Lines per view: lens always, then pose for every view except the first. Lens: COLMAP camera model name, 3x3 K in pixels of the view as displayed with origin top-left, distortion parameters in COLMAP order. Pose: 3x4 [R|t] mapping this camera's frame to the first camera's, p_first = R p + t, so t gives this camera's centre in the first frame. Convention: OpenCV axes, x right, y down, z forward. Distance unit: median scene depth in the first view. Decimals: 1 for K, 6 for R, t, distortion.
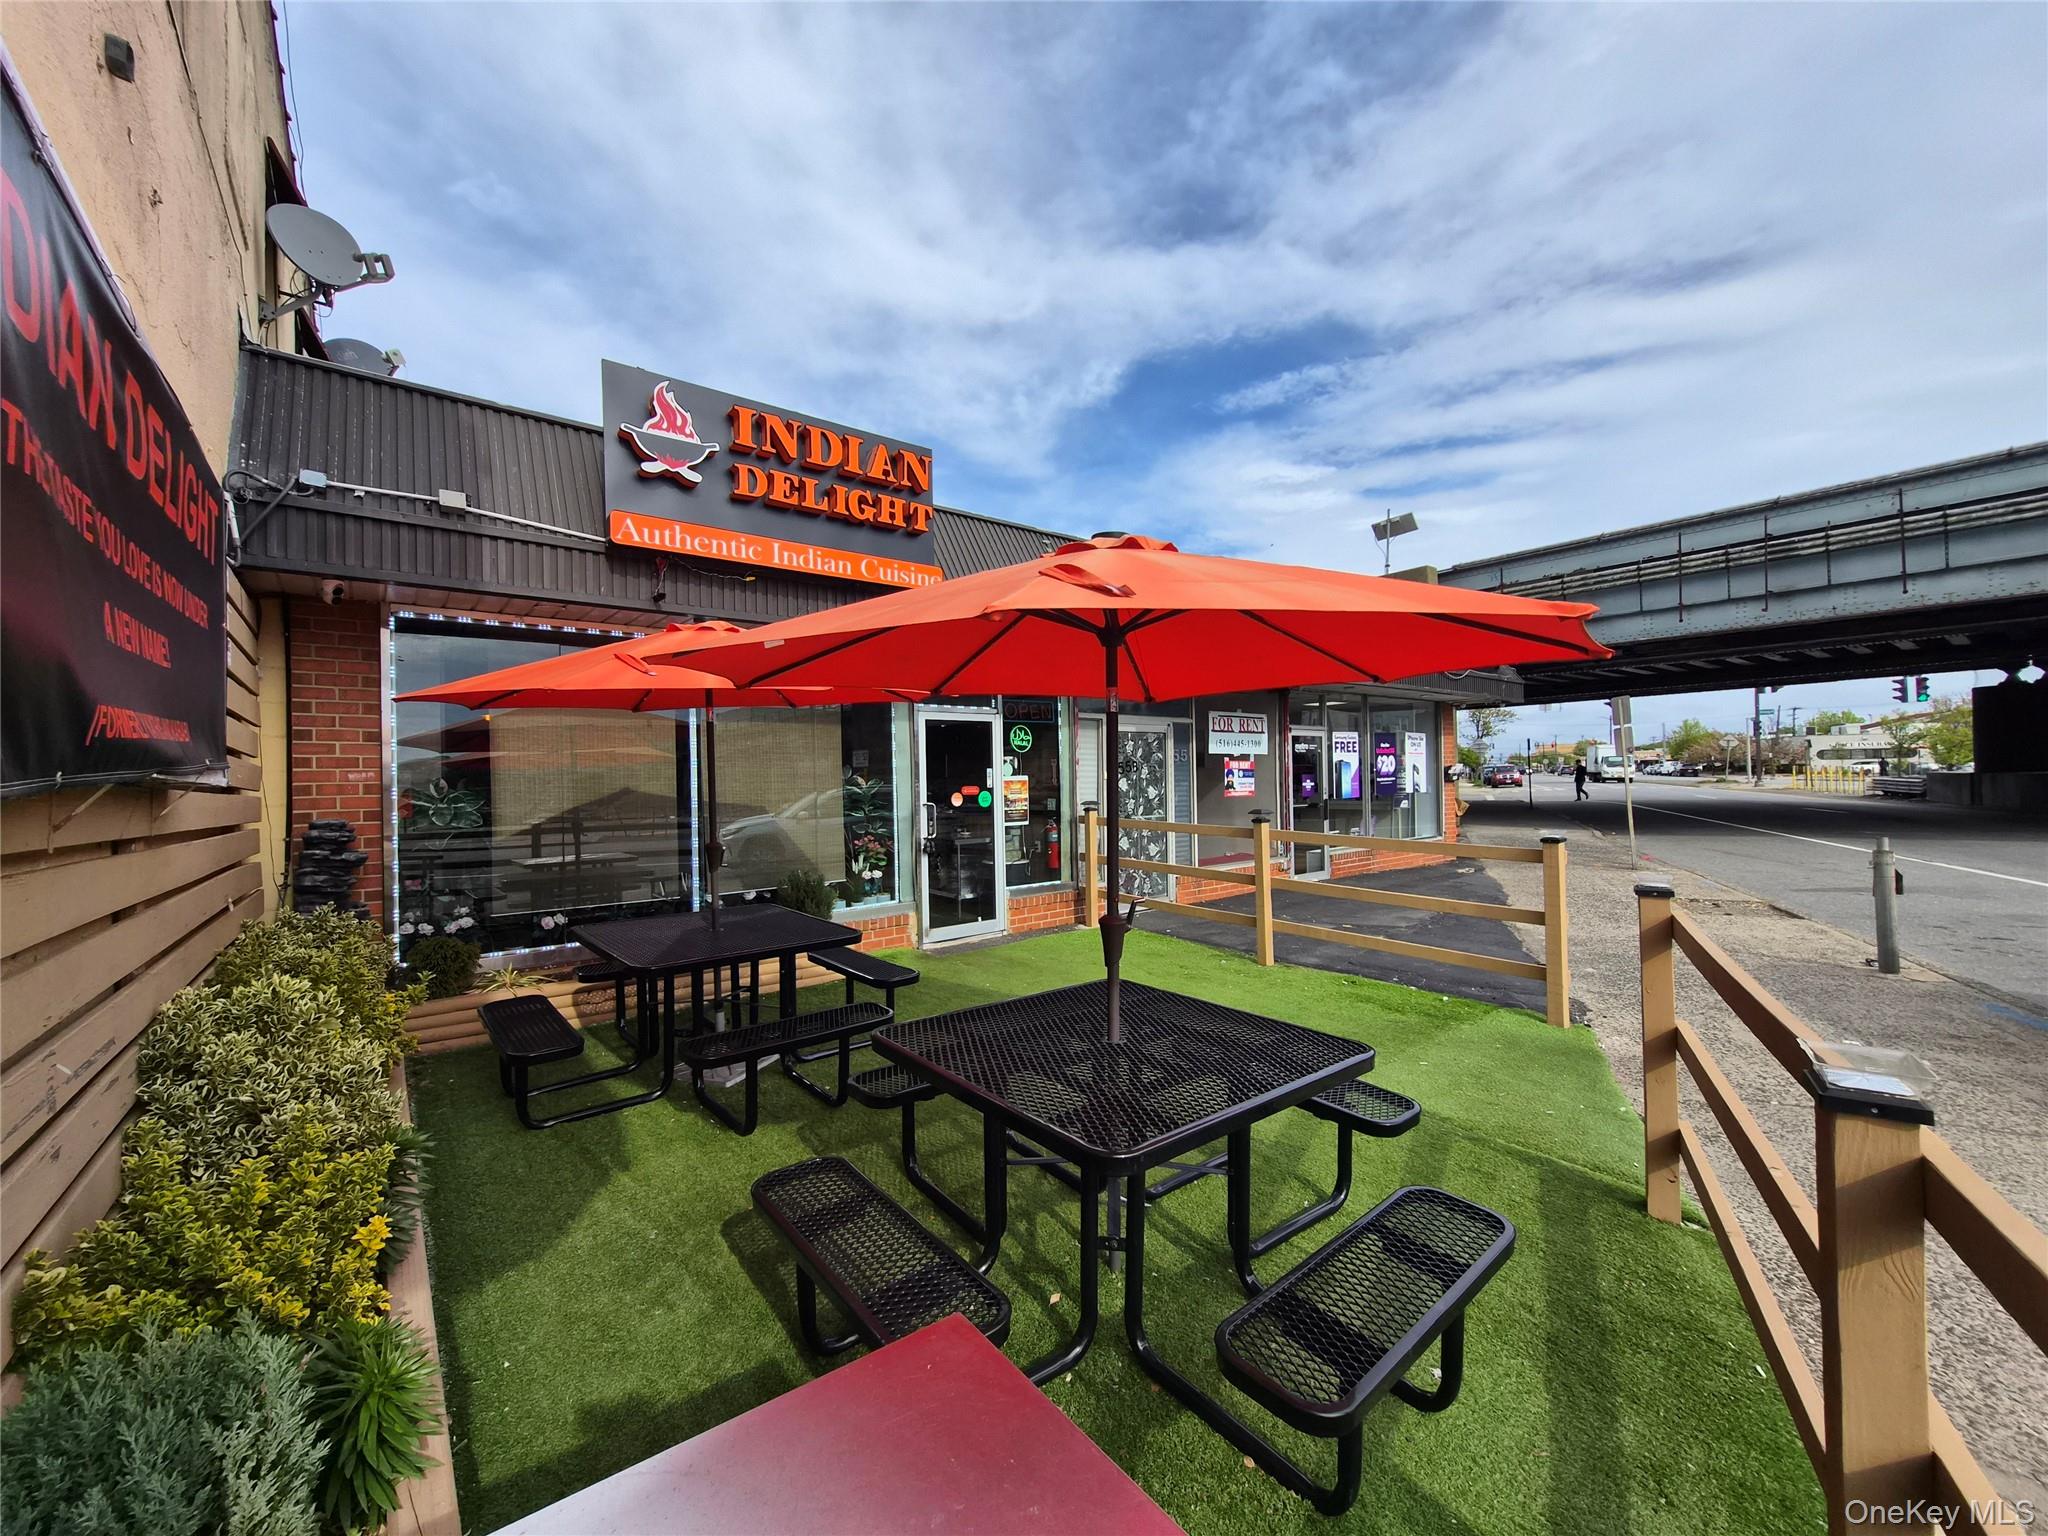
lens RADIAL K [[800.6, 0, 1010.3], [0, 800.6, 773.2], [0, 0, 1]] dist [-0.001392, 0.000514]
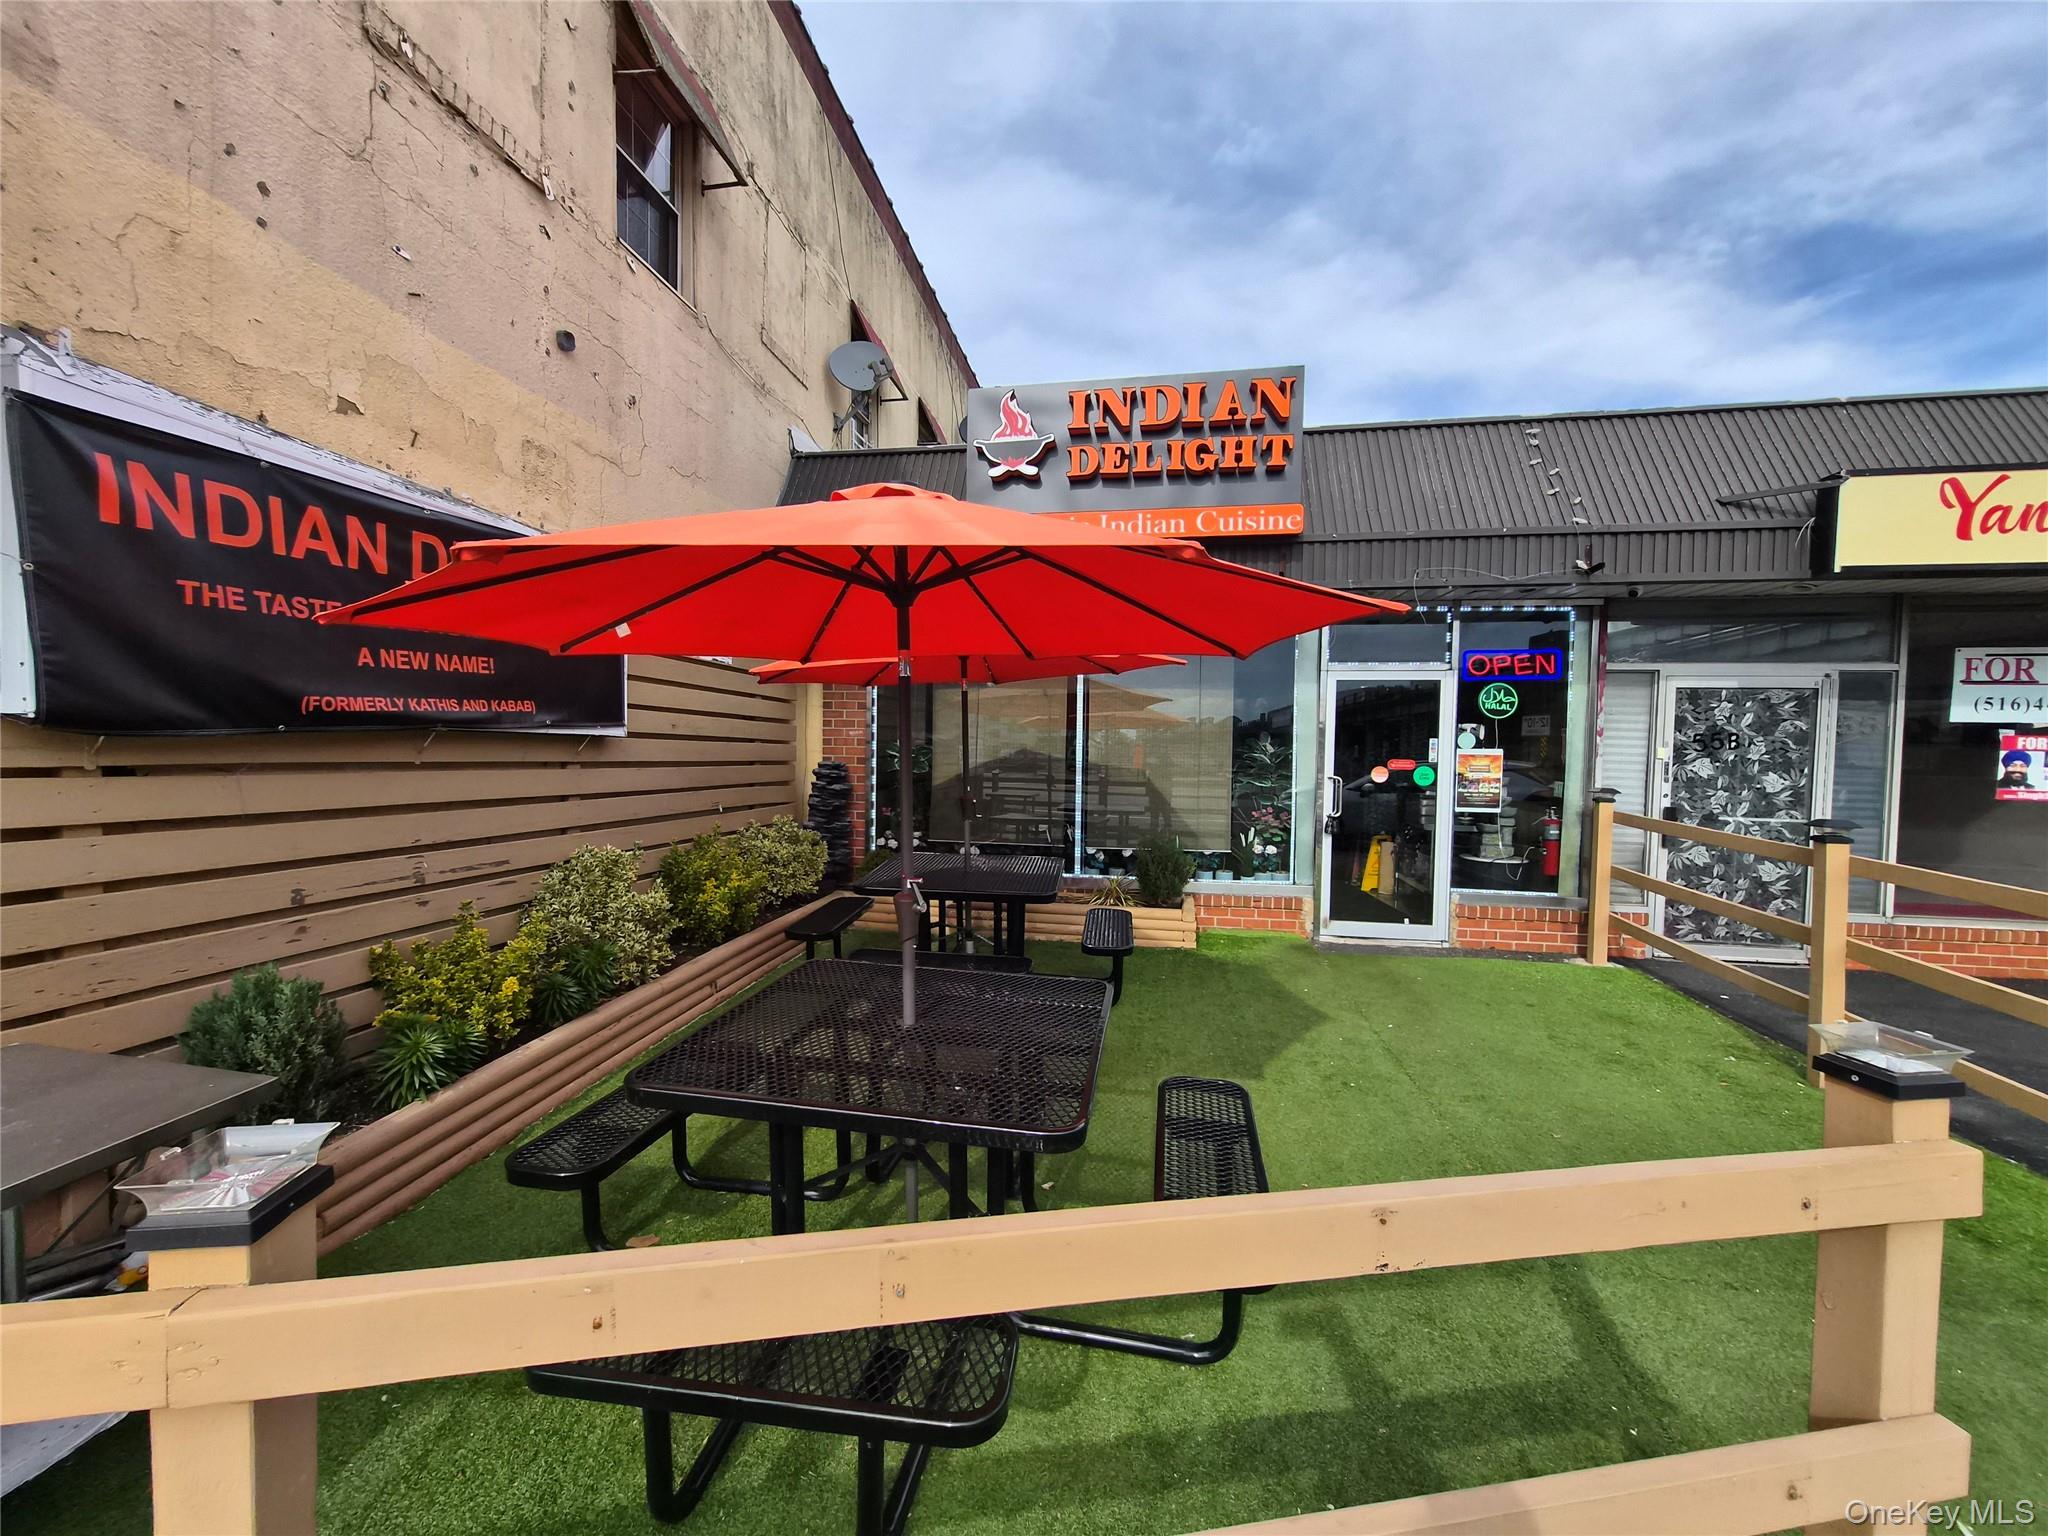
lens RADIAL K [[800.6, 0, 1014.6], [0, 800.6, 771.0], [0, 0, 1]] dist [-0.001392, 0.000514]
pose [[0.668040, 0.053866, -0.742173, 0.390457], [-0.021955, 0.998369, 0.052698, -0.008632], [0.743802, -0.018910, 0.668133, 0.201405]]
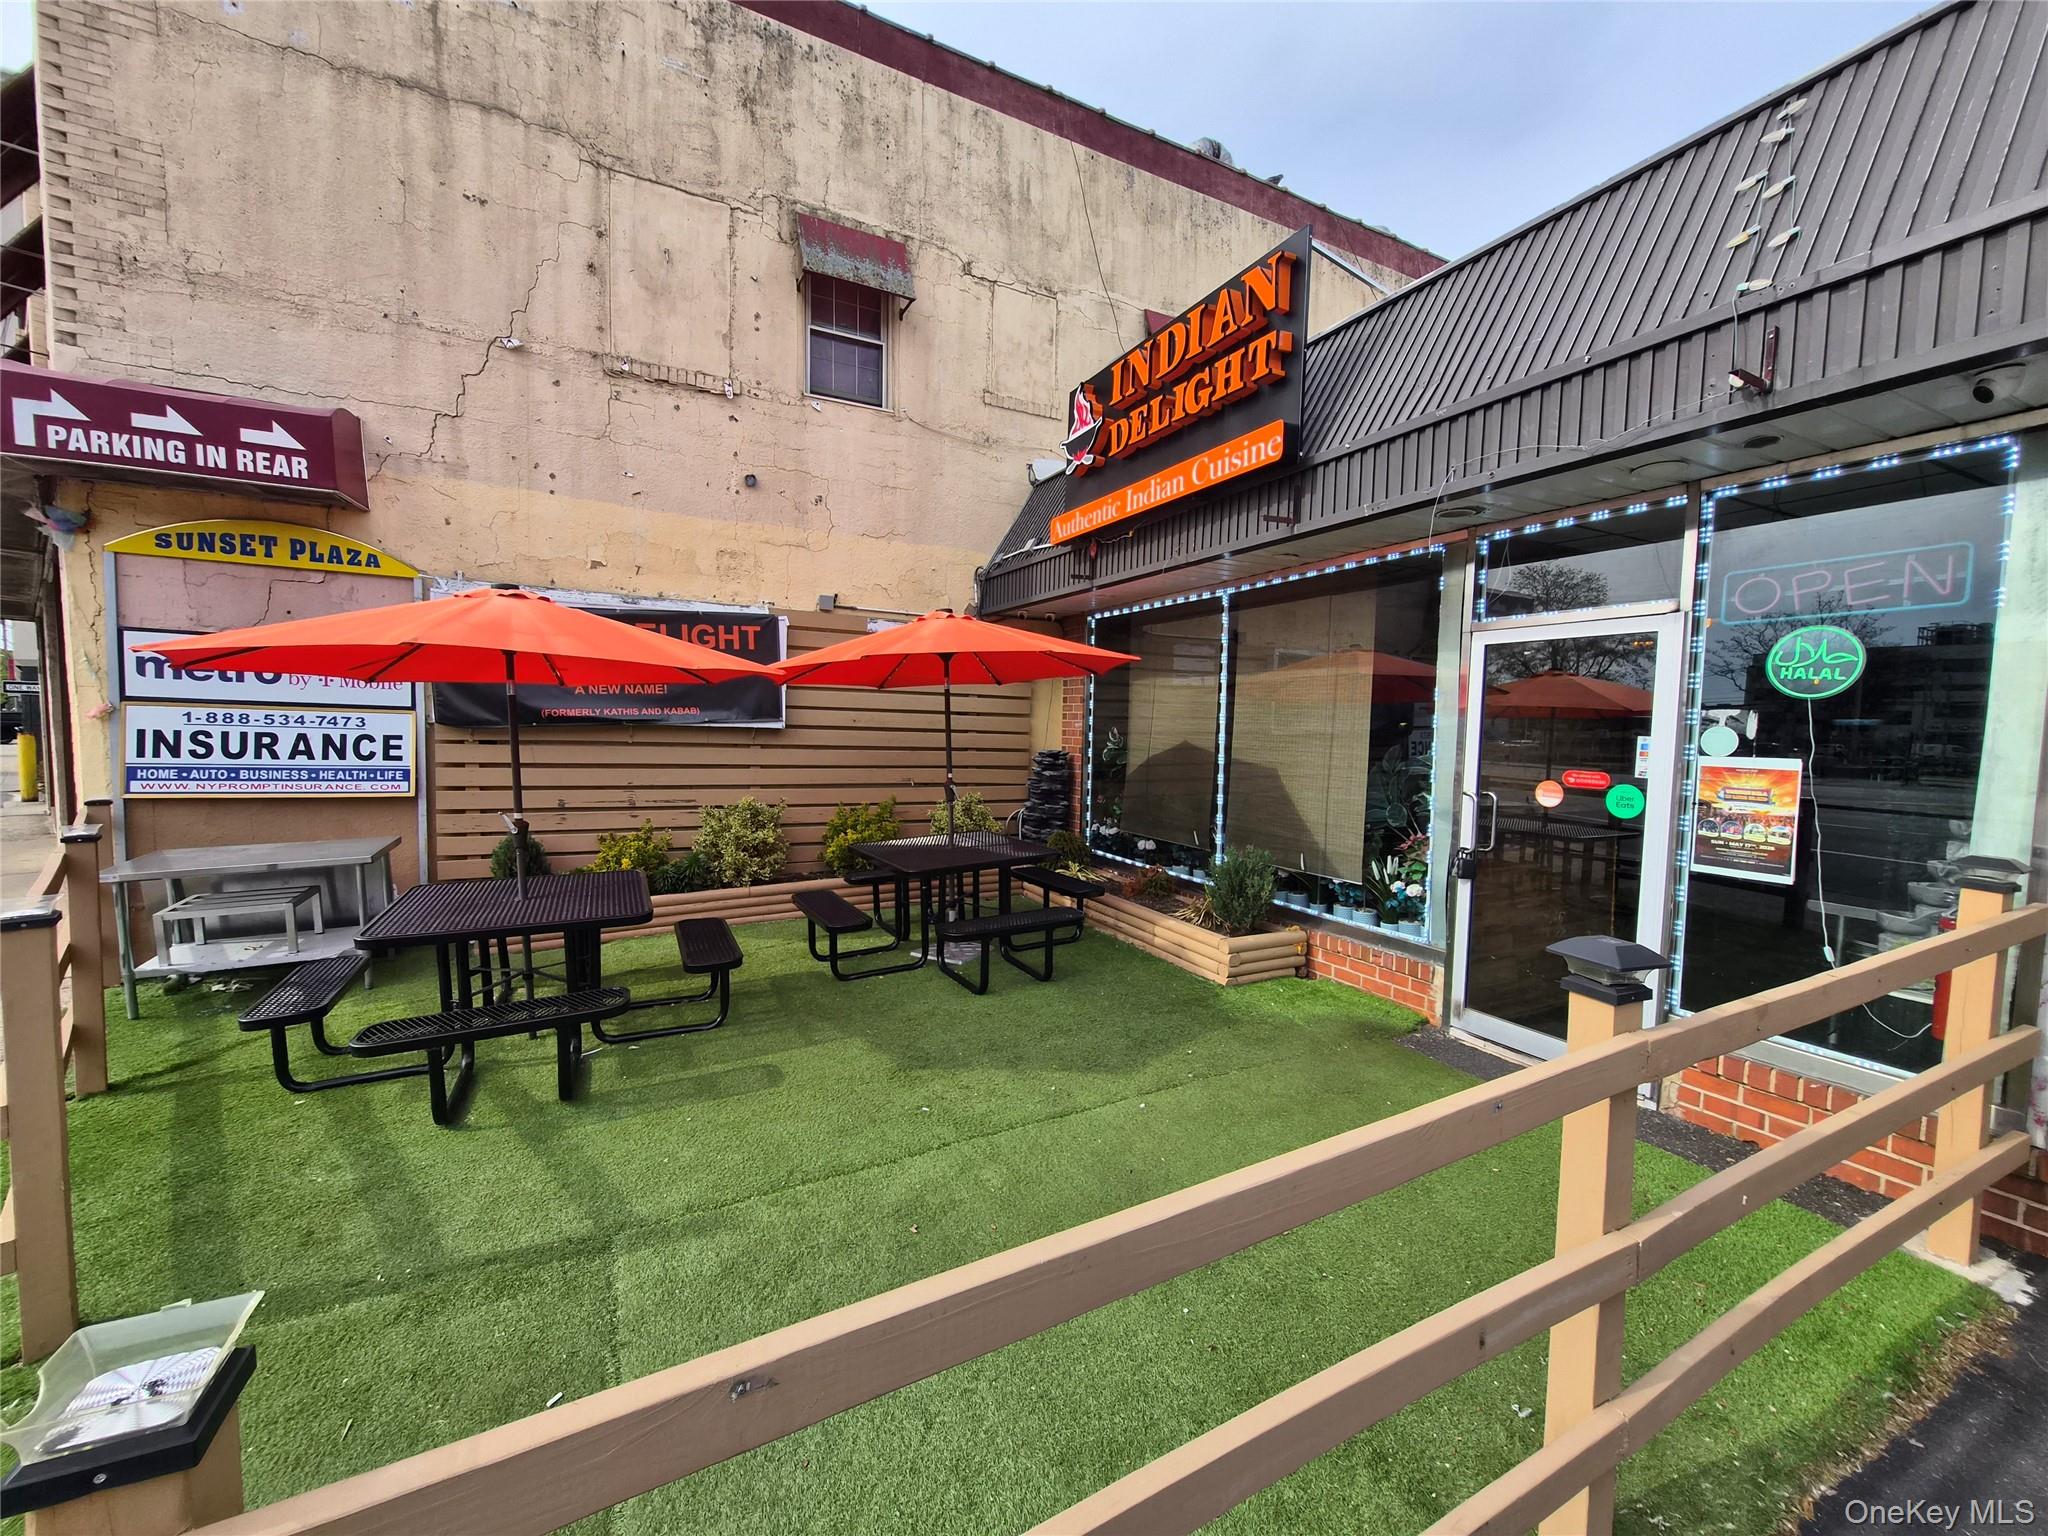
lens RADIAL K [[800.6, 0, 1017.7], [0, 800.6, 769.6], [0, 0, 1]] dist [-0.001392, 0.000514]
pose [[-0.185948, 0.075345, -0.979666, 0.651078], [-0.007503, 0.996918, 0.078096, -0.026492], [0.982531, 0.021872, -0.184810, 0.986467]]
